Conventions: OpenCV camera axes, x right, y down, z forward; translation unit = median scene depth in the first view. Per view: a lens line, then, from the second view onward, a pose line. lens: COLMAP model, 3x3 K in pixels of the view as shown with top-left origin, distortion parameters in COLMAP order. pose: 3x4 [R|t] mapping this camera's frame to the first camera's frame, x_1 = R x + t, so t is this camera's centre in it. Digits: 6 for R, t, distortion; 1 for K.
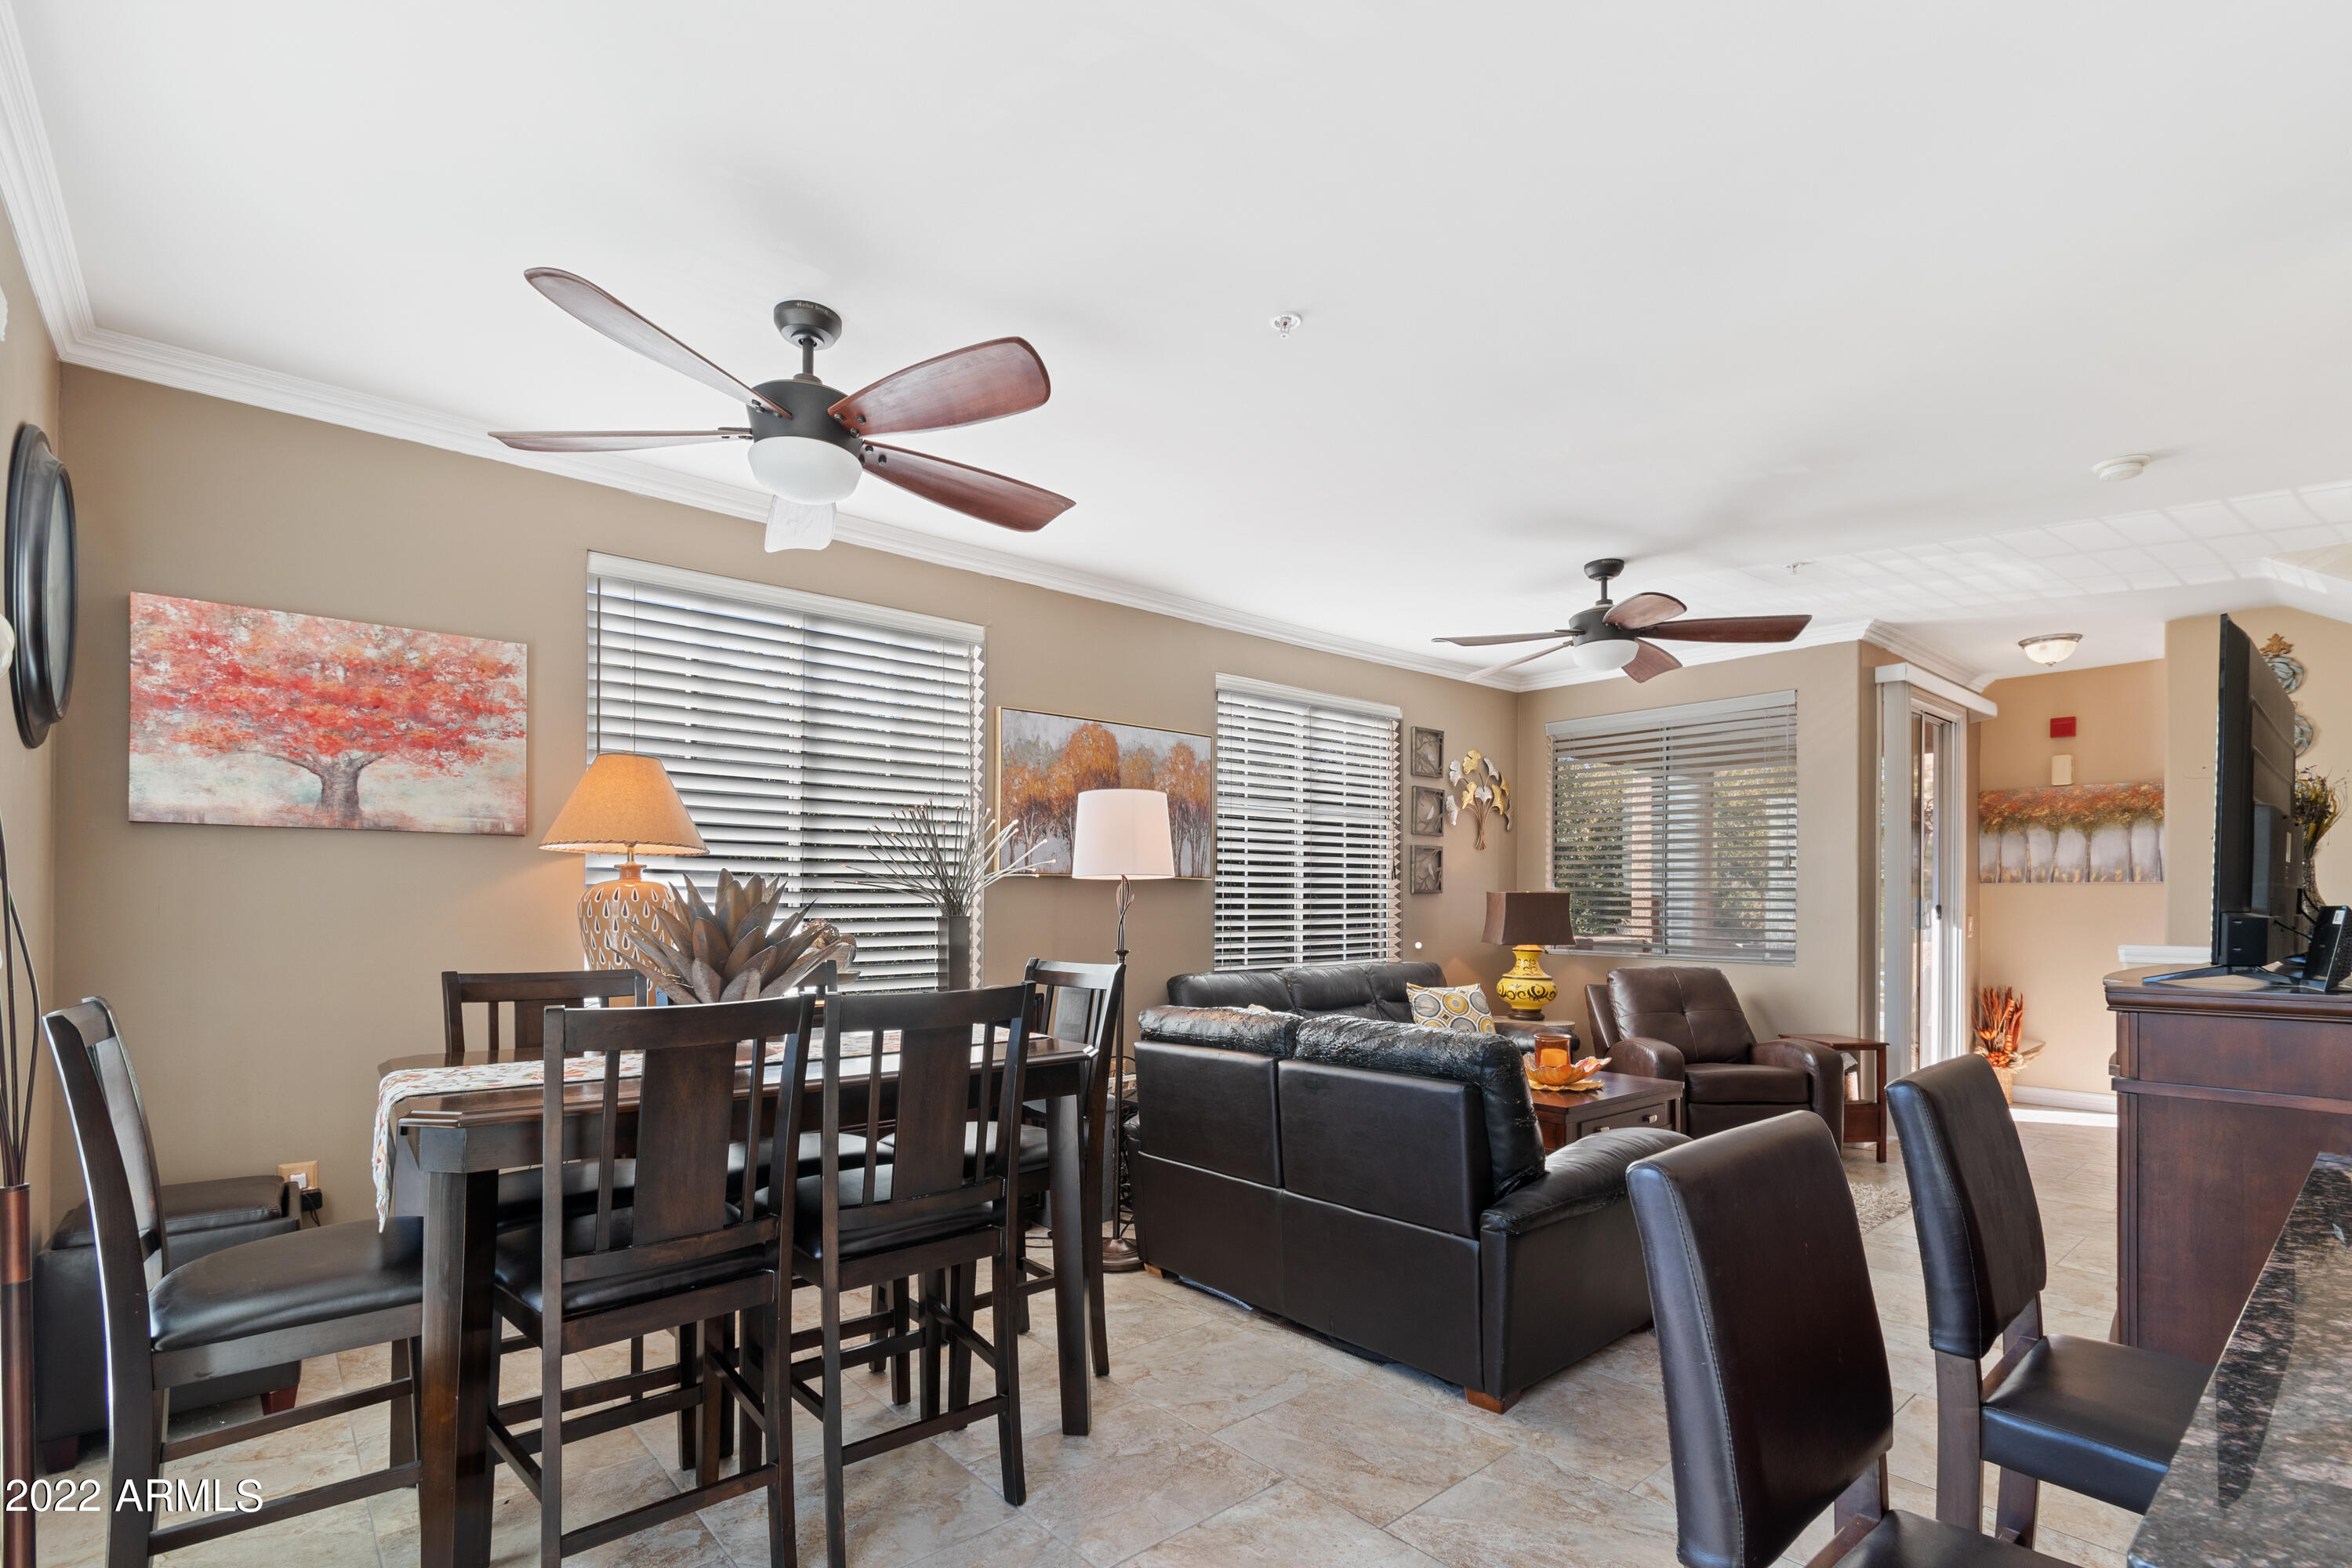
lens RADIAL K [[1105.4, 0, 1170.2], [0, 1105.4, 885.7], [0, 0, 1]] dist [0.005733, 0.000253]
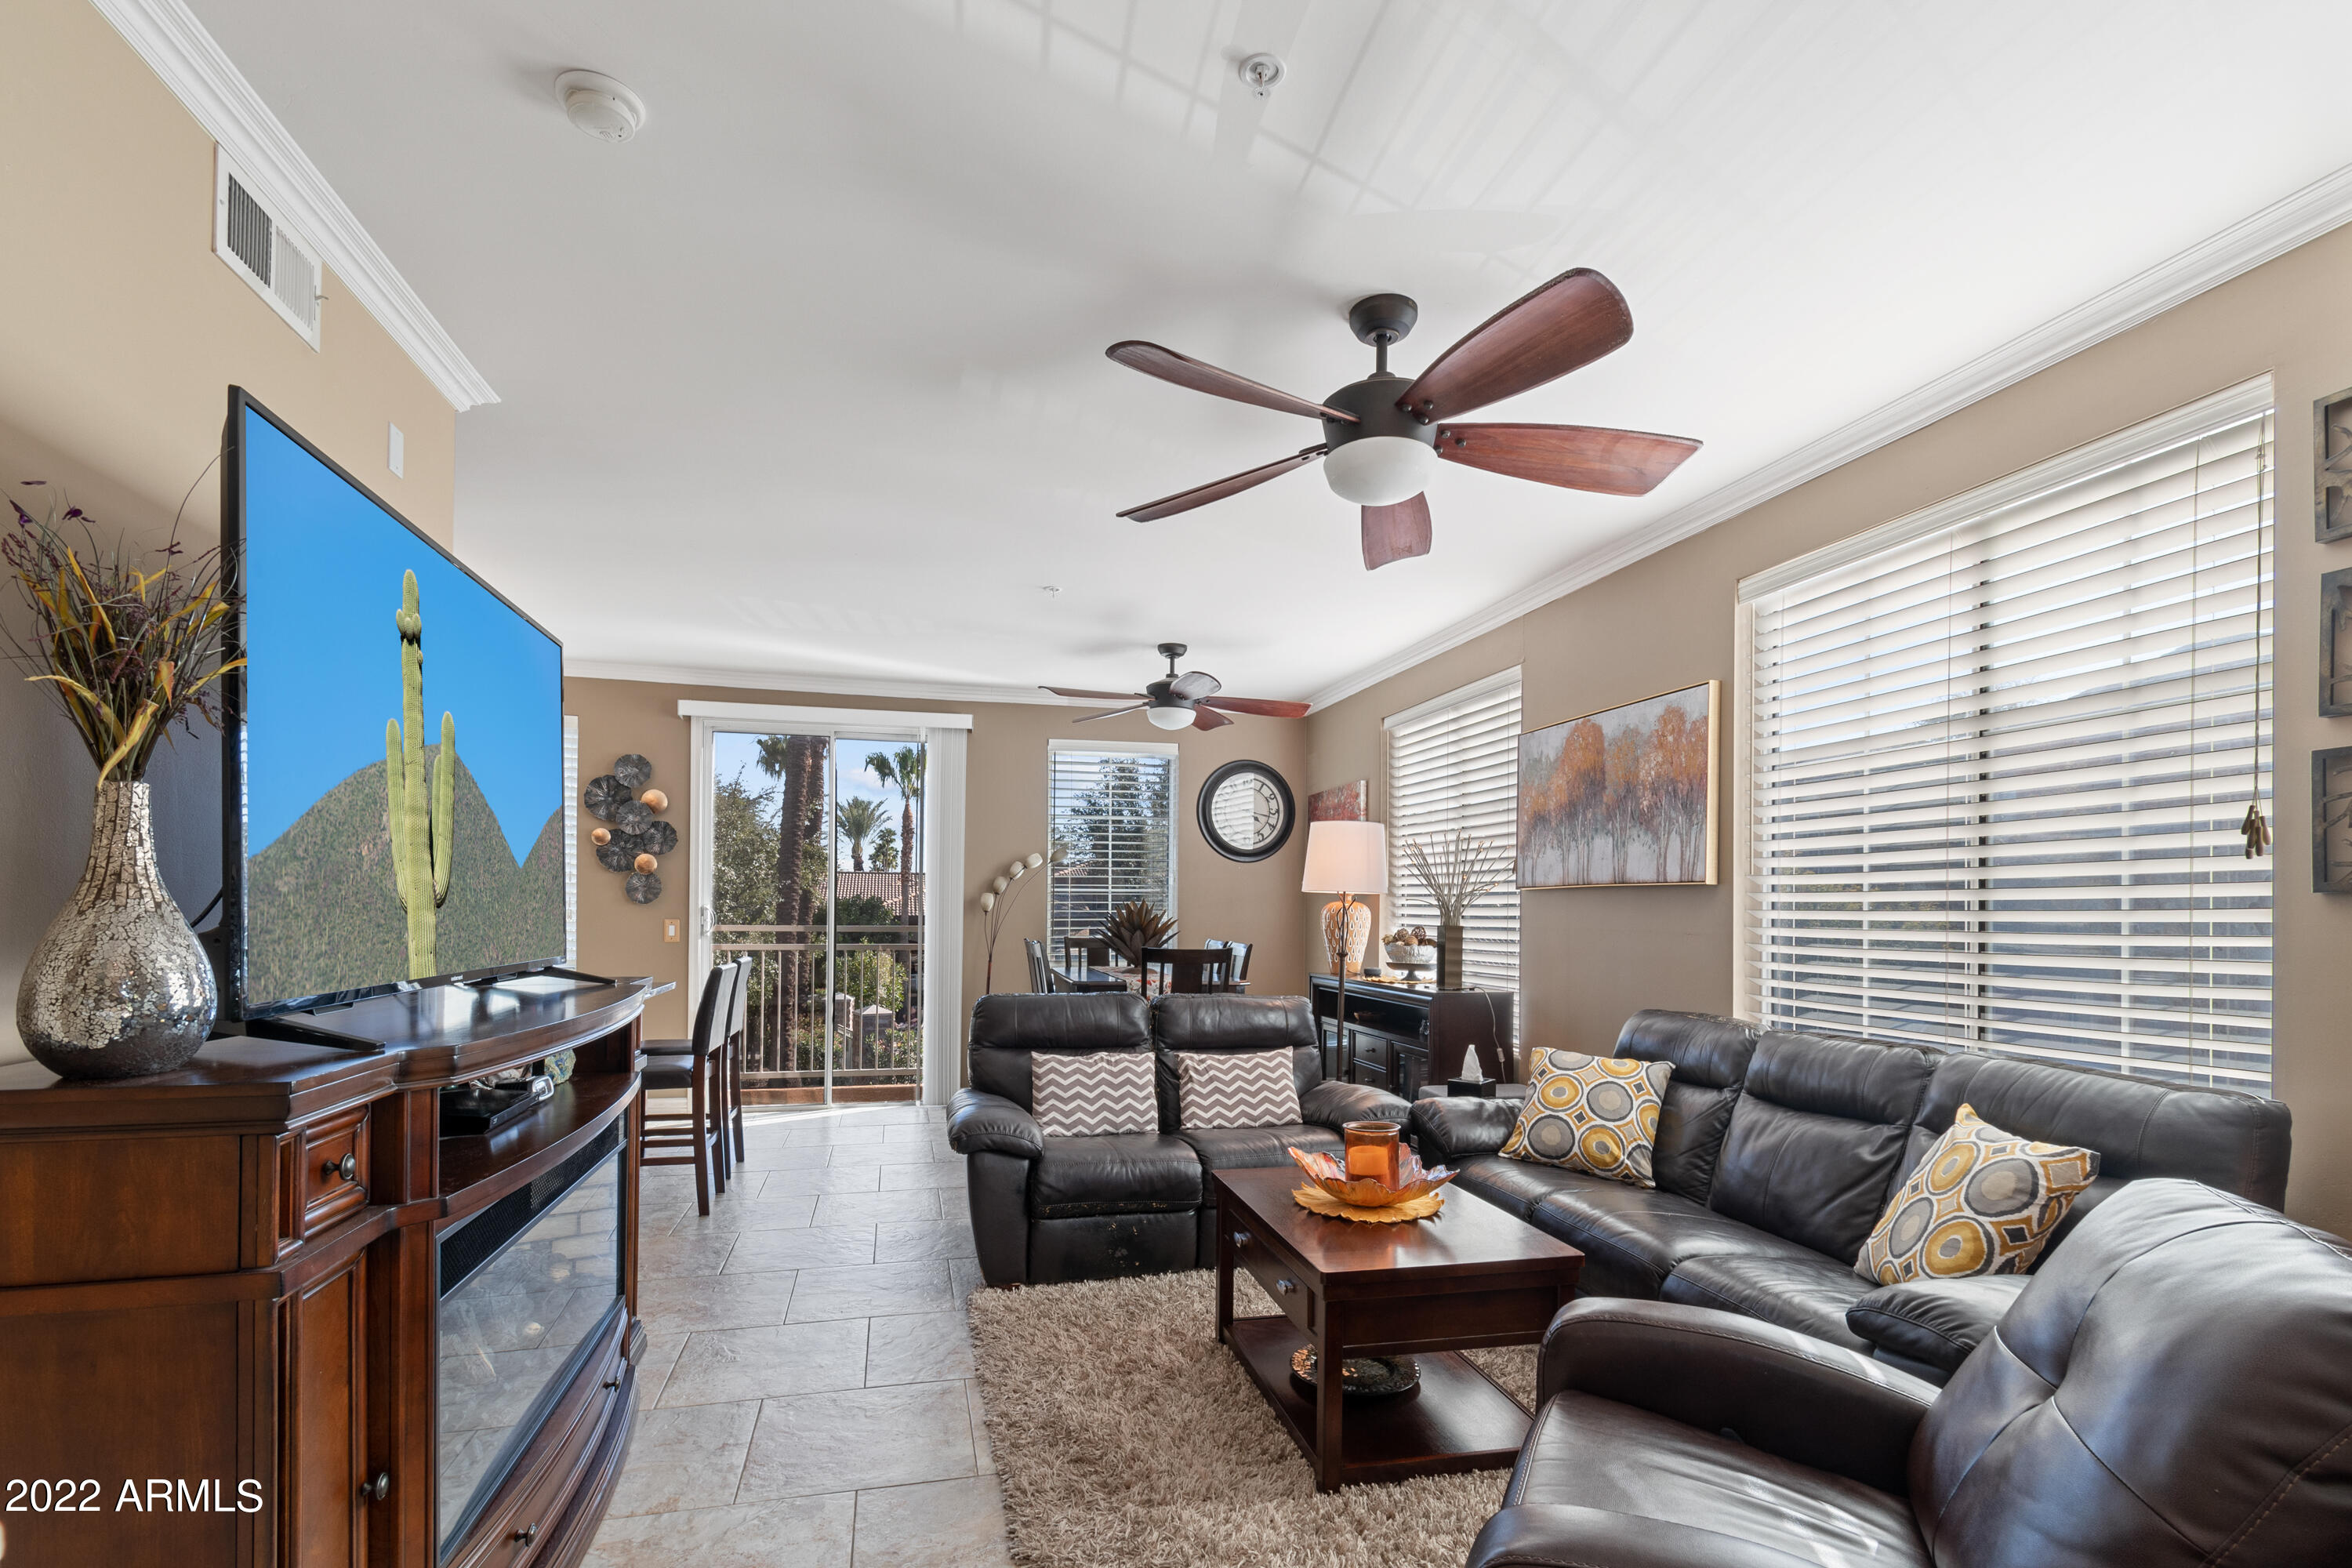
lens RADIAL K [[1066.3, 0, 1153.7], [0, 1066.3, 911.9], [0, 0, 1]] dist [-0.001847, -0.001275]
pose [[-0.471378, -0.002716, -0.881927, 1.273966], [0.006124, 0.999961, -0.006353, 0.022639], [0.881910, -0.008395, -0.471343, 1.600142]]
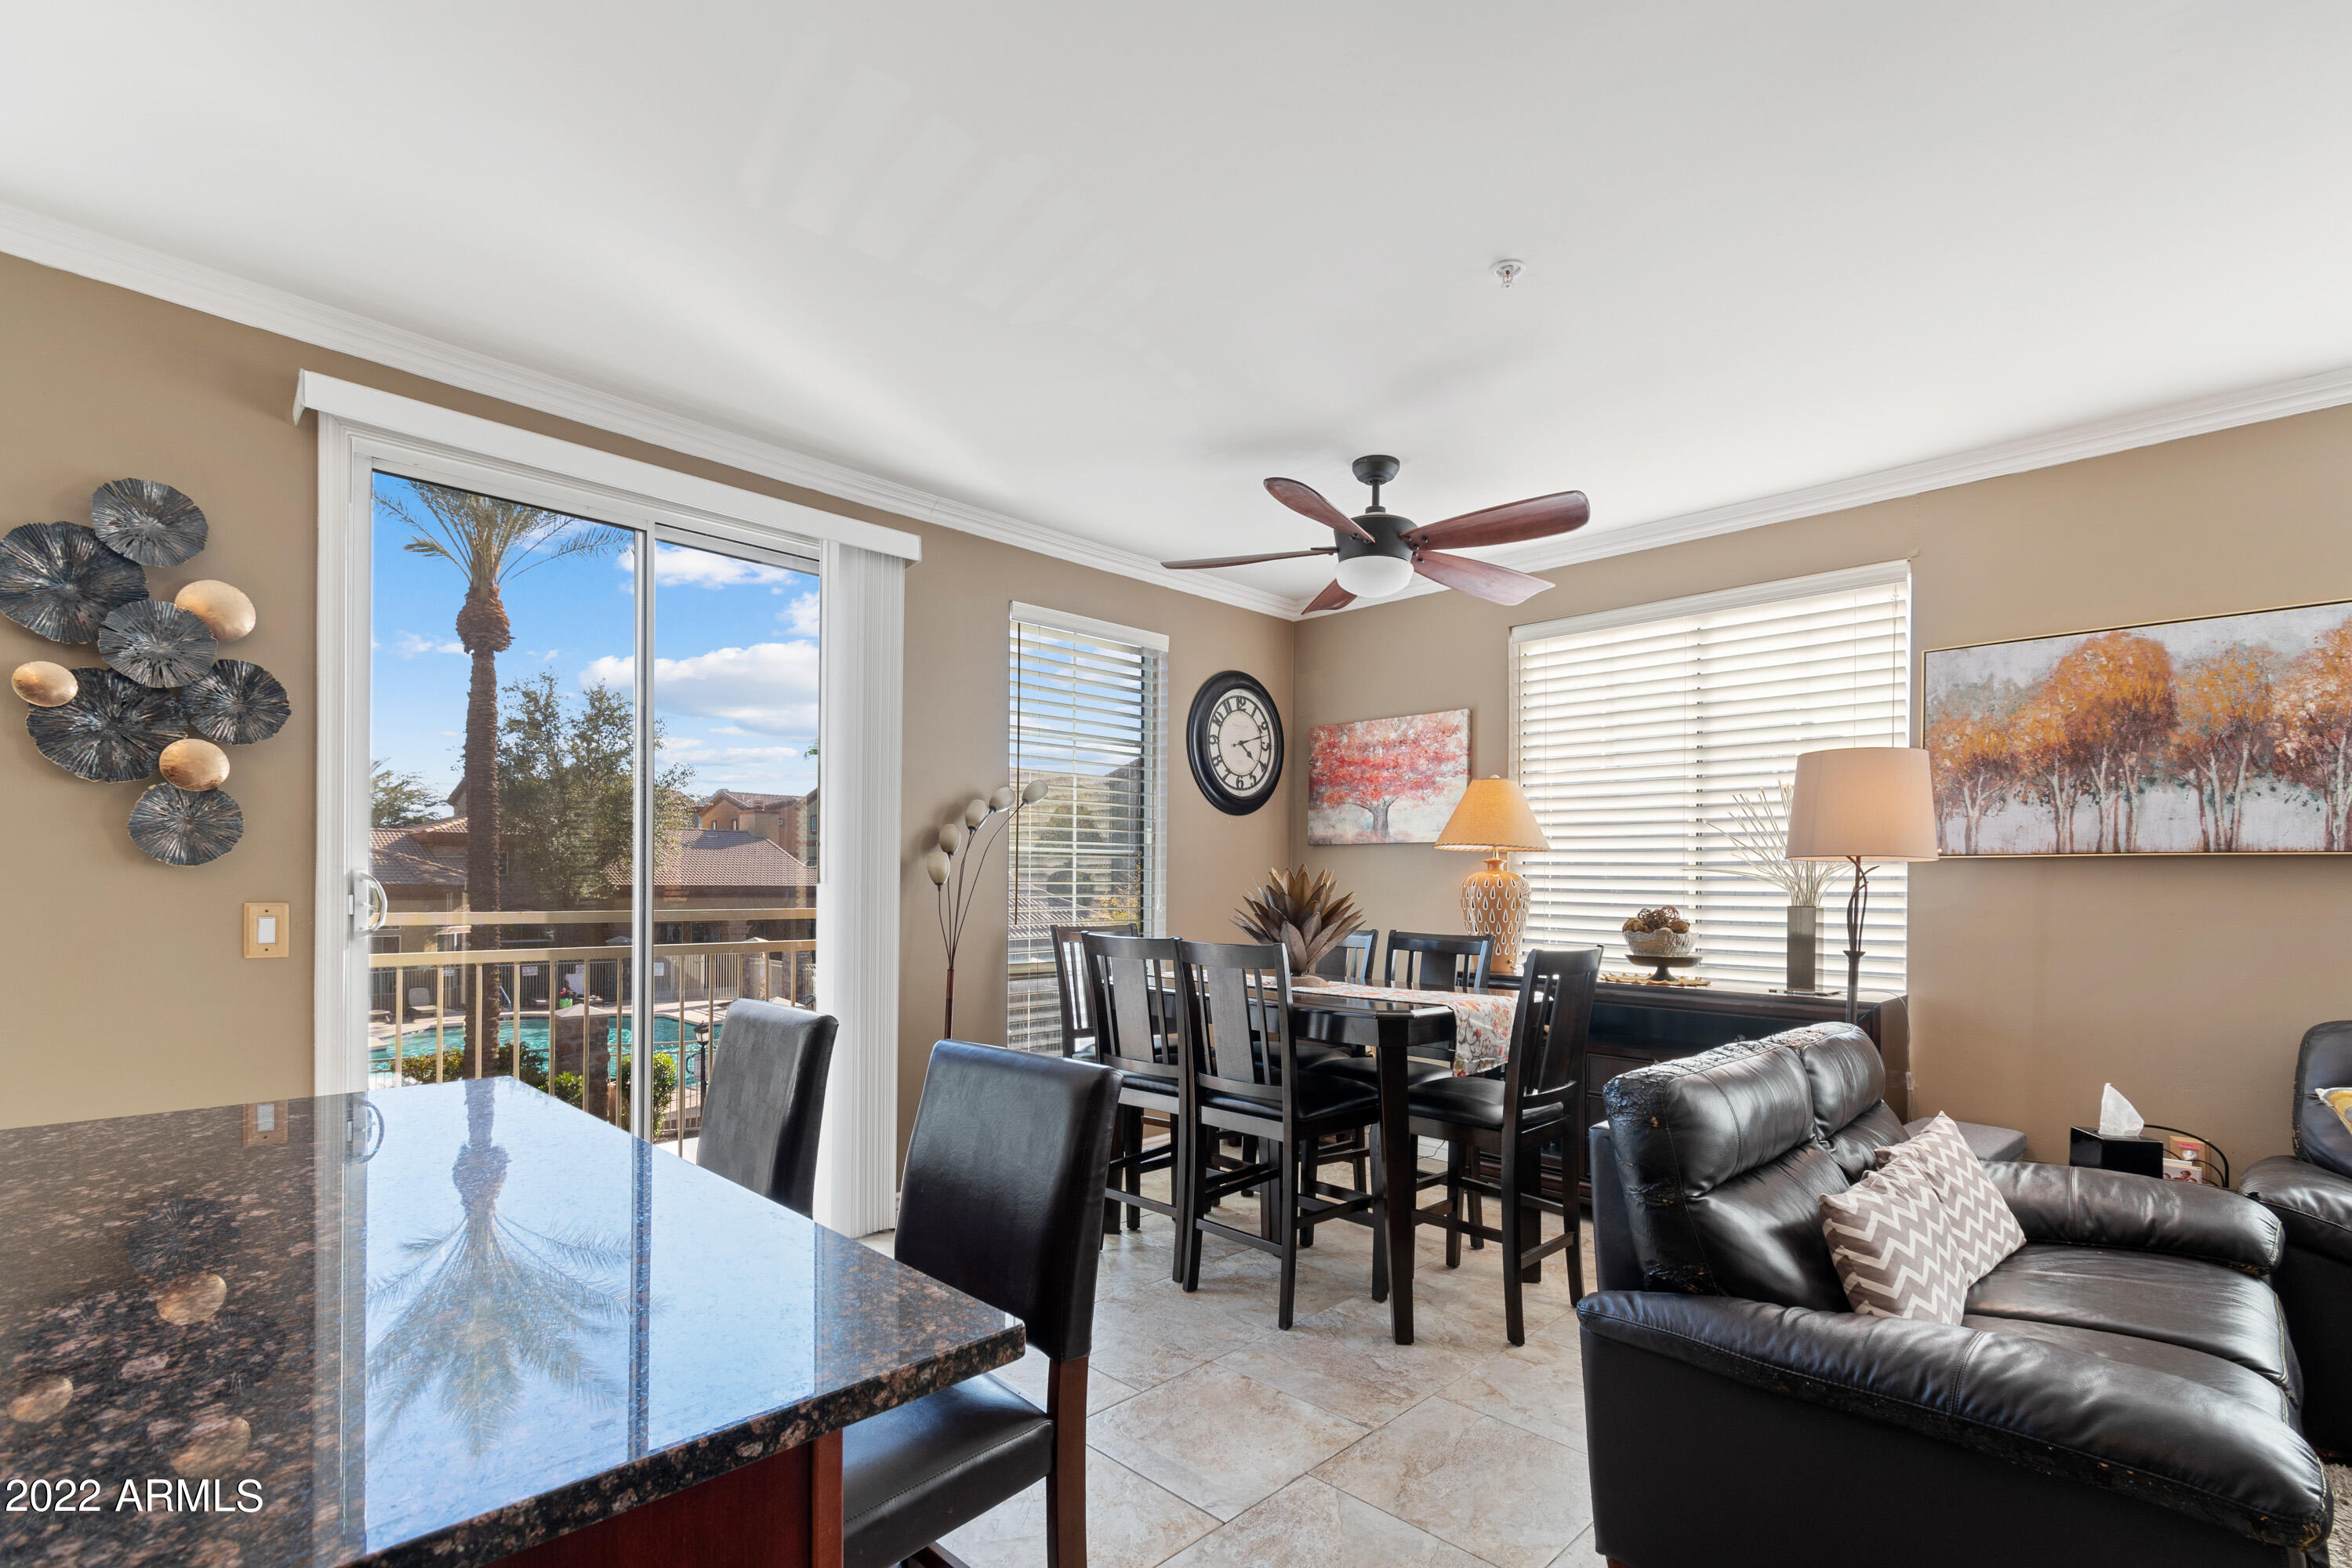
lens RADIAL K [[1066.3, 0, 1172.6], [0, 1066.3, 892.9], [0, 0, 1]] dist [-0.001847, -0.001275]
pose [[0.053891, 0.010978, -0.998486, 0.815316], [0.005275, 0.999922, 0.011279, 0.005331], [0.998533, -0.005875, 0.053829, 0.553681]]
